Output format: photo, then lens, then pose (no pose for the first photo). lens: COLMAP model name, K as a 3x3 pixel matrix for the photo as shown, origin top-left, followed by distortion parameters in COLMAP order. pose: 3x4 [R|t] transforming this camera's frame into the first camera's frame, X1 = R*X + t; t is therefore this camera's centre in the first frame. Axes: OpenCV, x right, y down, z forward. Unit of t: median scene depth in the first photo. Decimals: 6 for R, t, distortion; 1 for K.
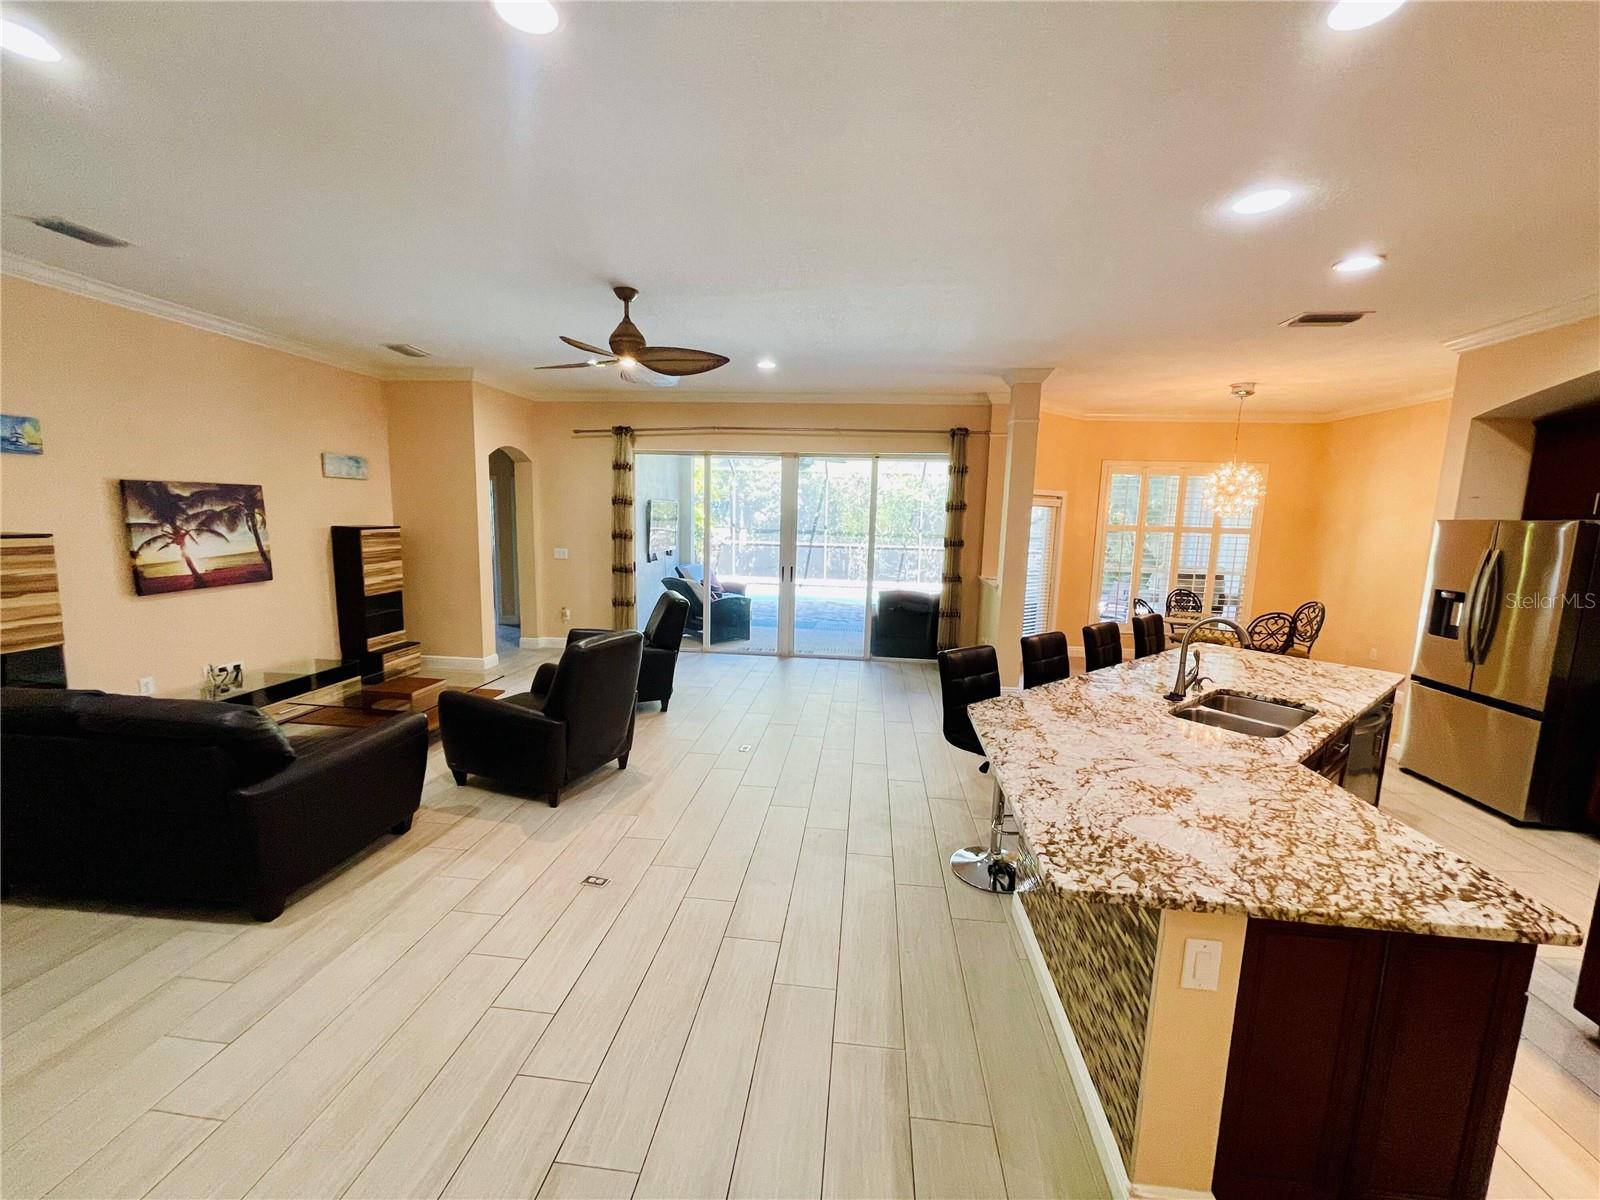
lens RADIAL K [[644.0, 0, 801.3], [0, 644.0, 603.2], [0, 0, 1]] dist [0.000745, -0.000224]
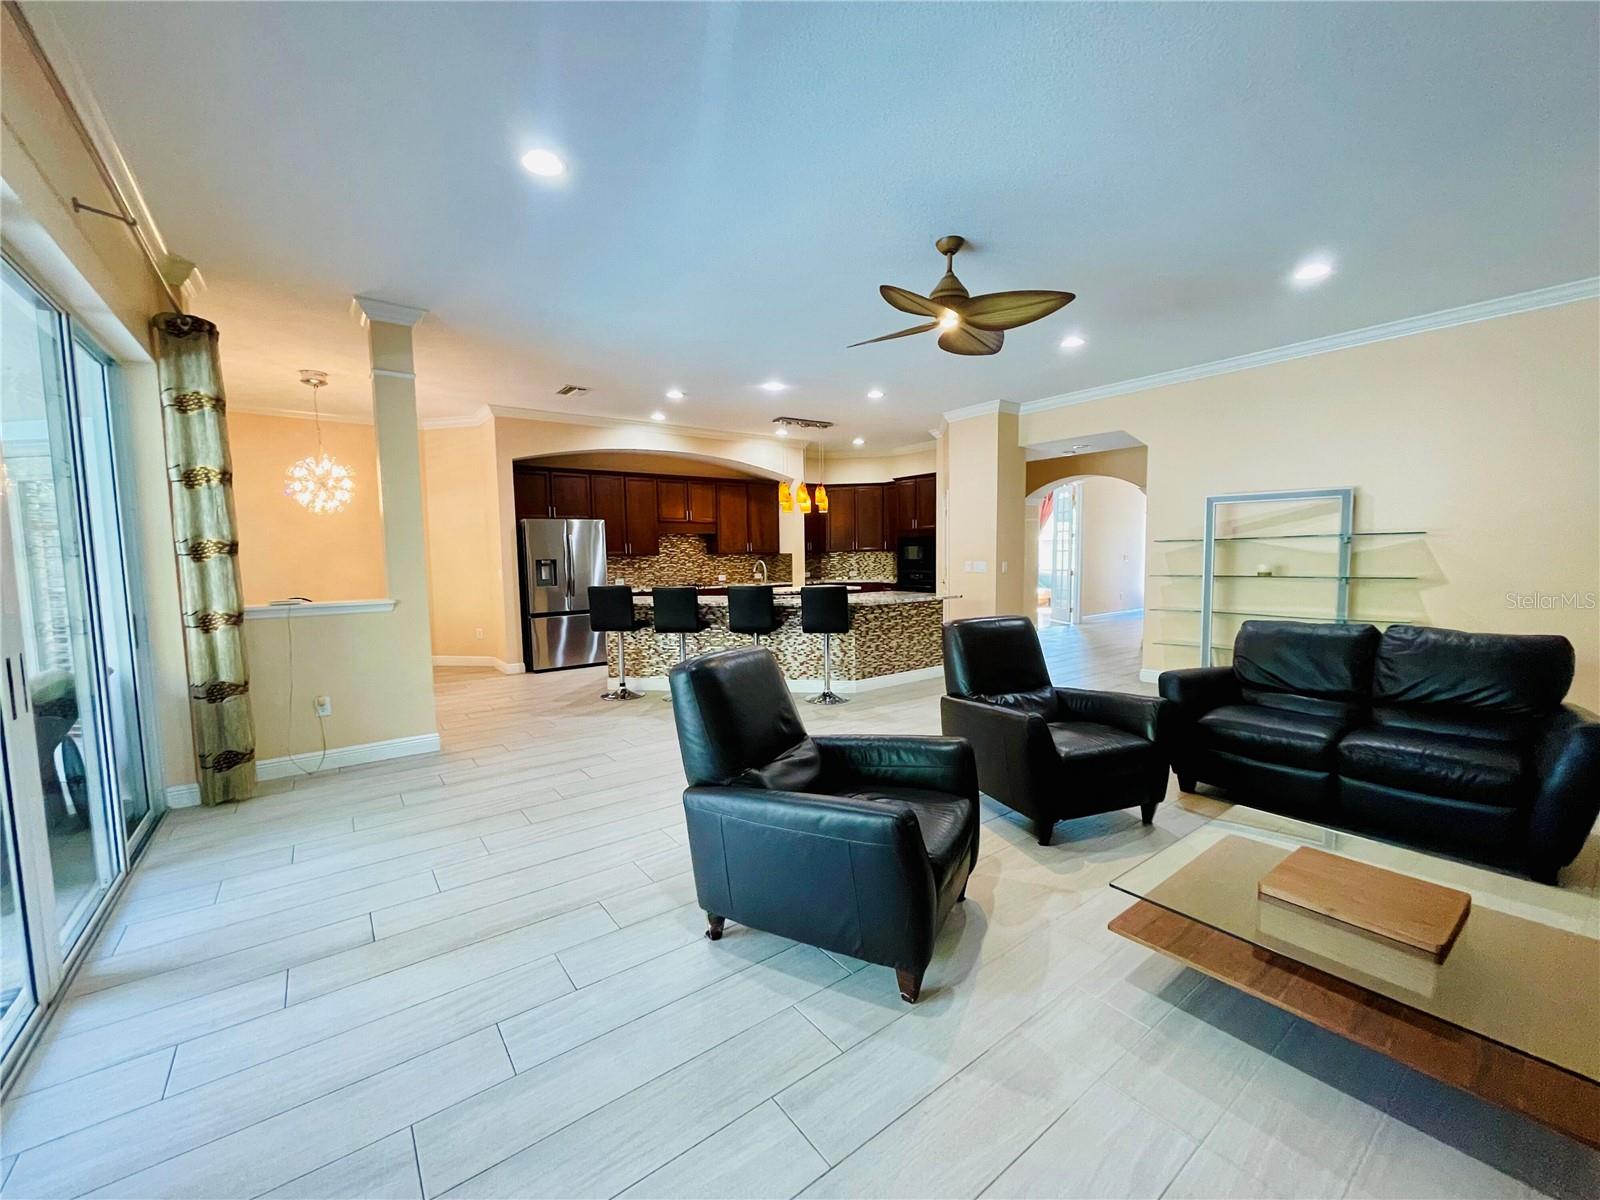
lens RADIAL K [[637.6, 0, 800.0], [0, 637.6, 600.0], [0, 0, 1]] dist [0.001637, 0.000220]
pose [[-0.685986, -0.070614, 0.724180, -0.706511], [0.096667, 0.977612, 0.186895, -0.164117], [-0.721164, 0.198212, -0.663803, 1.616152]]
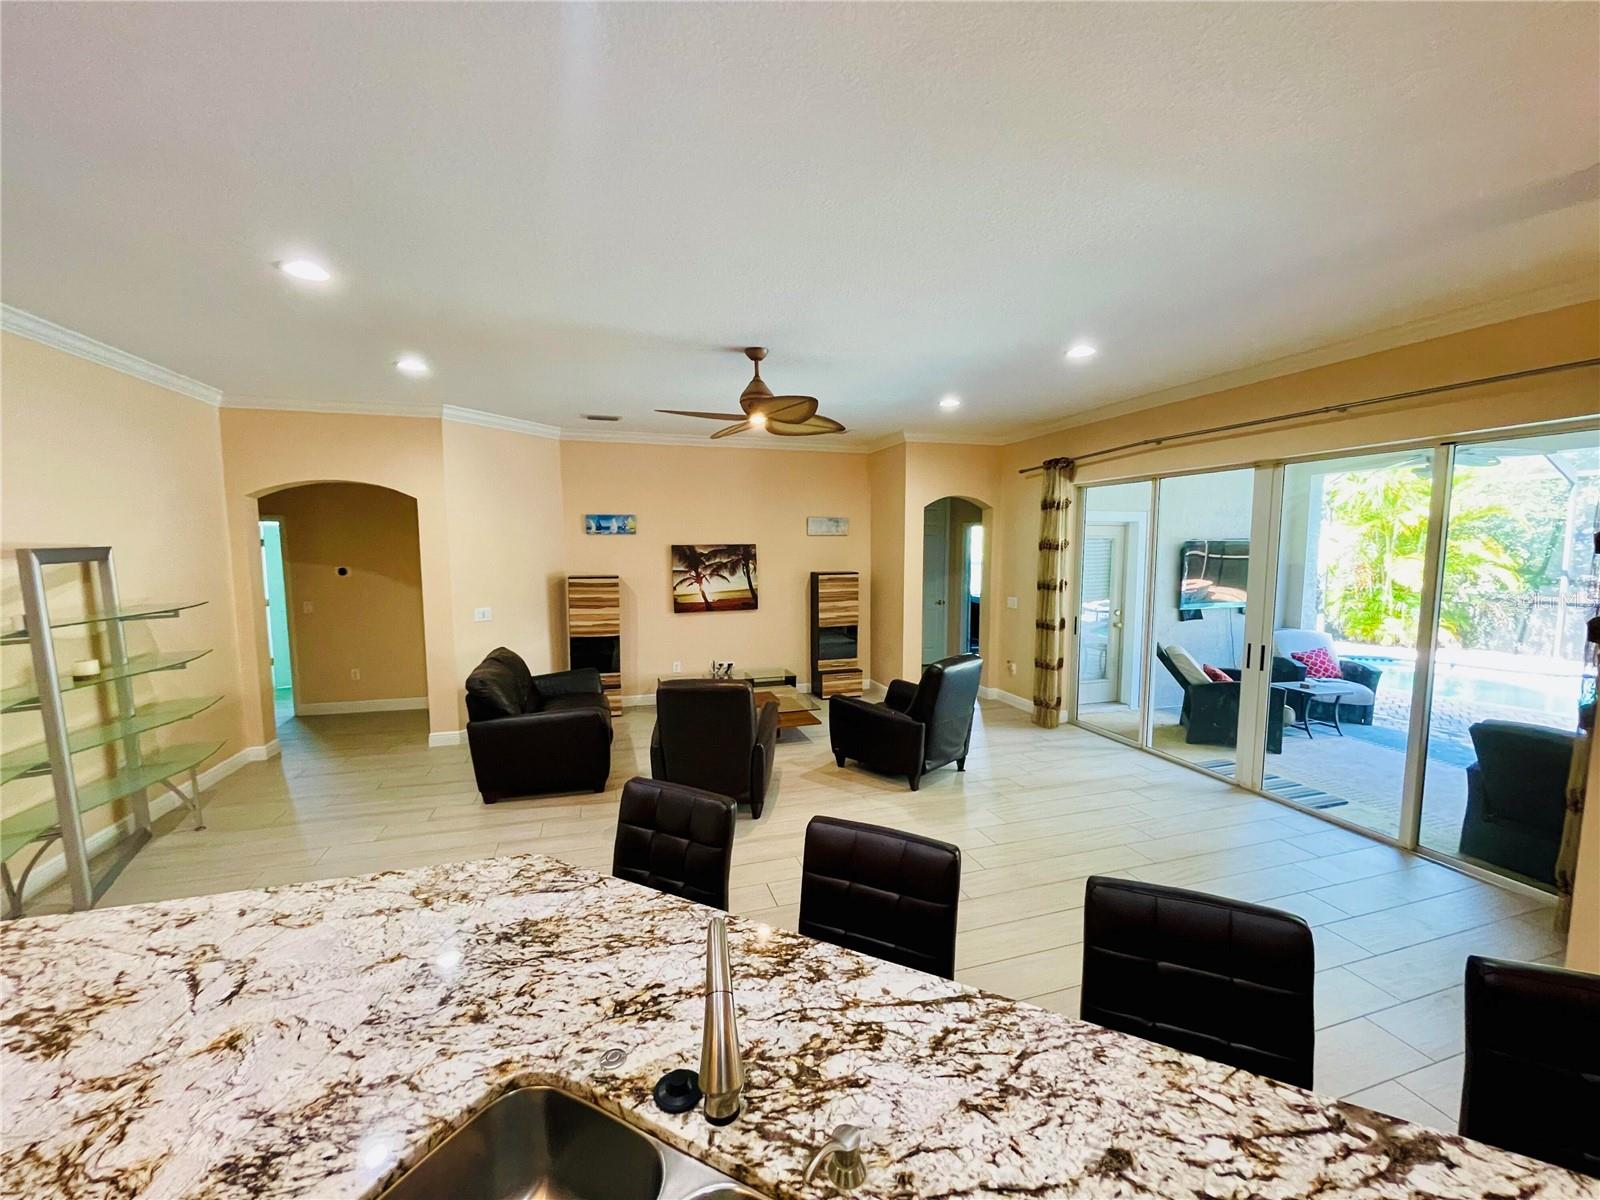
lens RADIAL K [[644.0, 0, 801.3], [0, 644.0, 603.2], [0, 0, 1]] dist [0.000745, -0.000224]
pose [[0.393589, 0.057041, -0.917515, 0.634777], [-0.113694, 0.993431, 0.012989, -0.094556], [0.912229, 0.099204, 0.397488, 0.616601]]
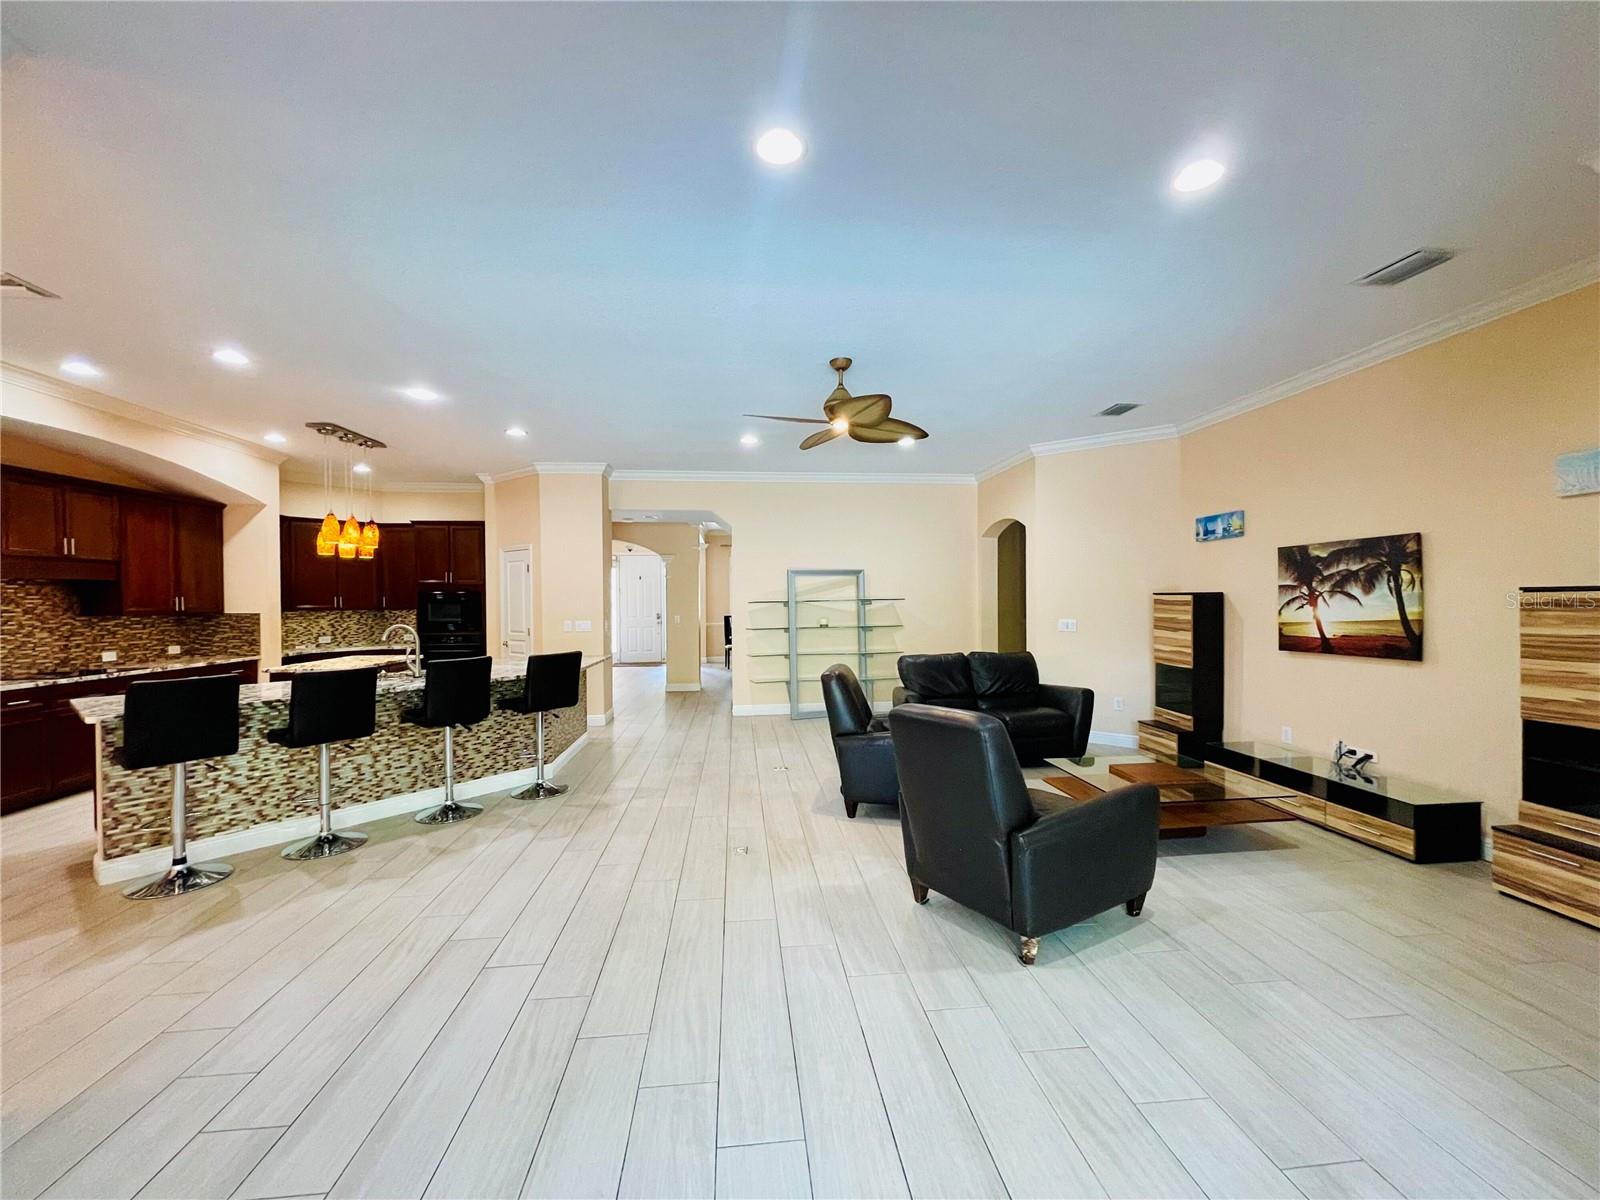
lens RADIAL K [[644.0, 0, 801.3], [0, 644.0, 603.2], [0, 0, 1]] dist [0.000745, -0.000224]
pose [[-0.978159, -0.017340, -0.207133, 0.010948], [-0.046378, 0.989600, 0.136168, -0.199679], [0.202617, 0.142801, -0.968790, 1.854470]]
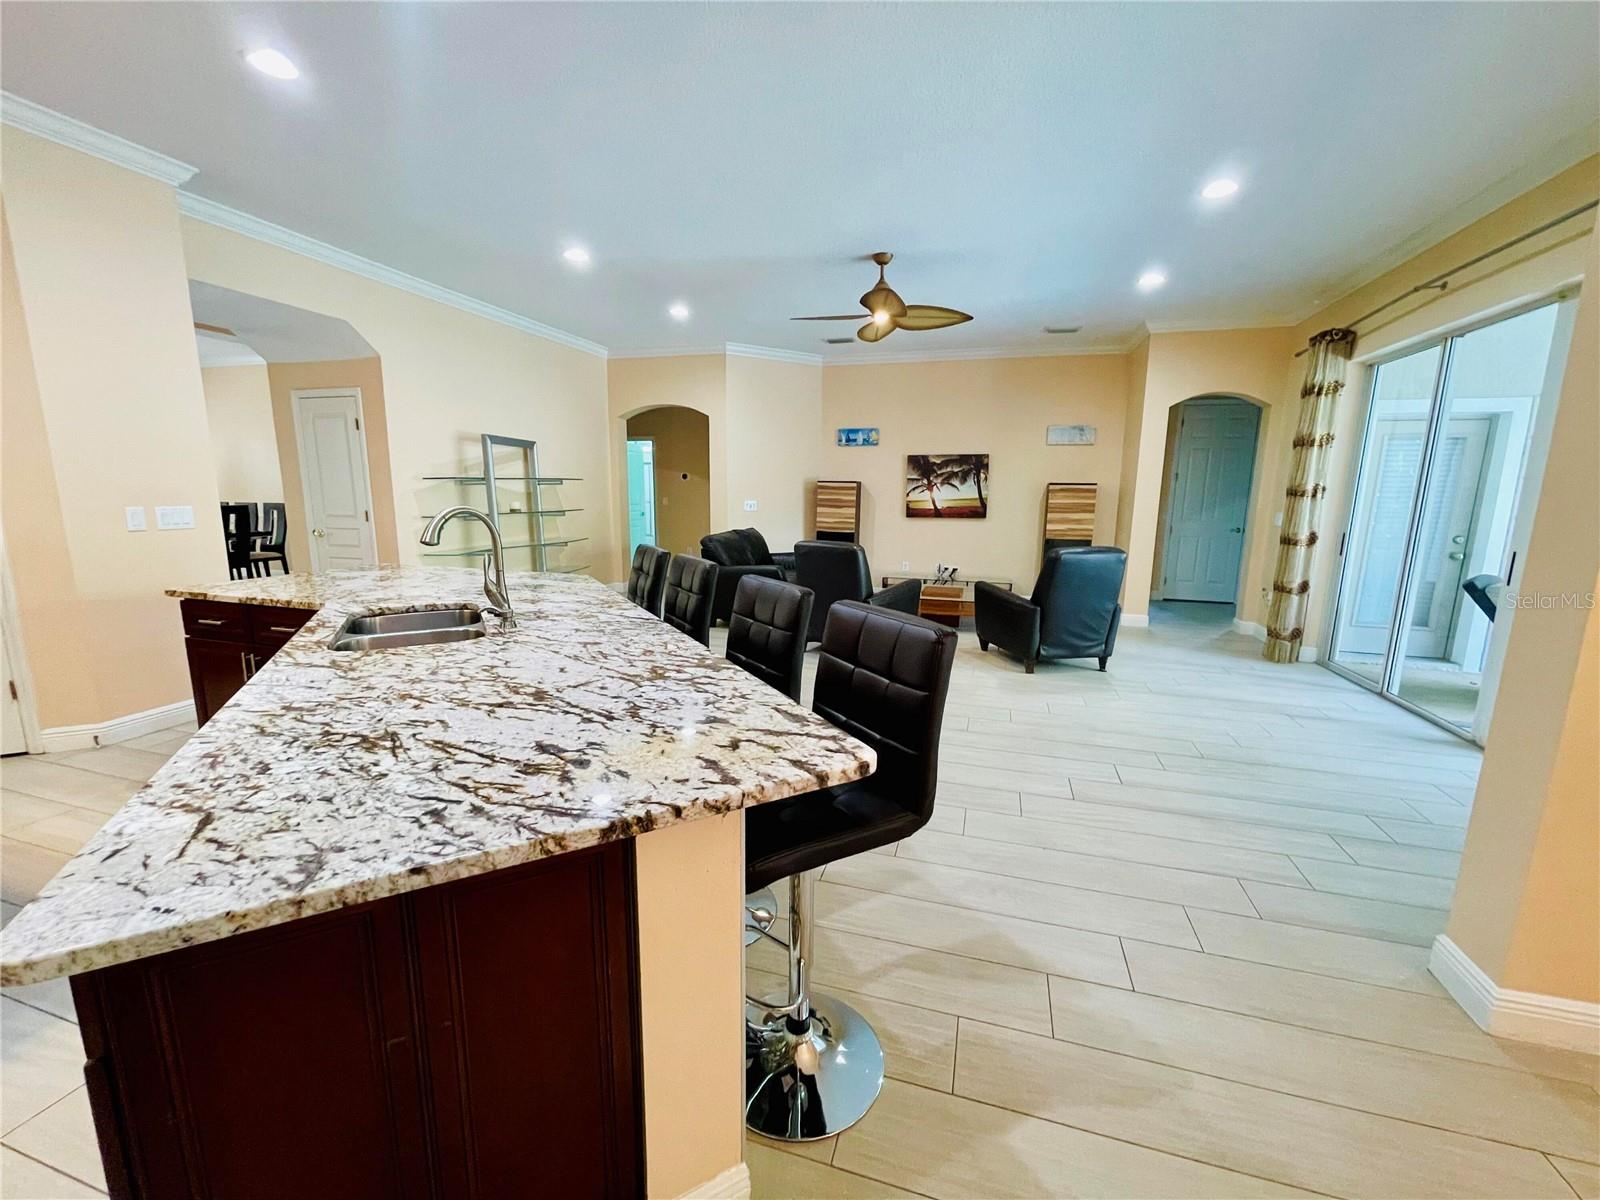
lens RADIAL K [[644.0, 0, 801.3], [0, 644.0, 603.2], [0, 0, 1]] dist [0.000745, -0.000224]
pose [[-0.182212, 0.140272, -0.973202, 0.877074], [-0.154921, 0.973313, 0.169294, -0.036782], [0.970978, 0.181617, -0.155618, 1.017755]]
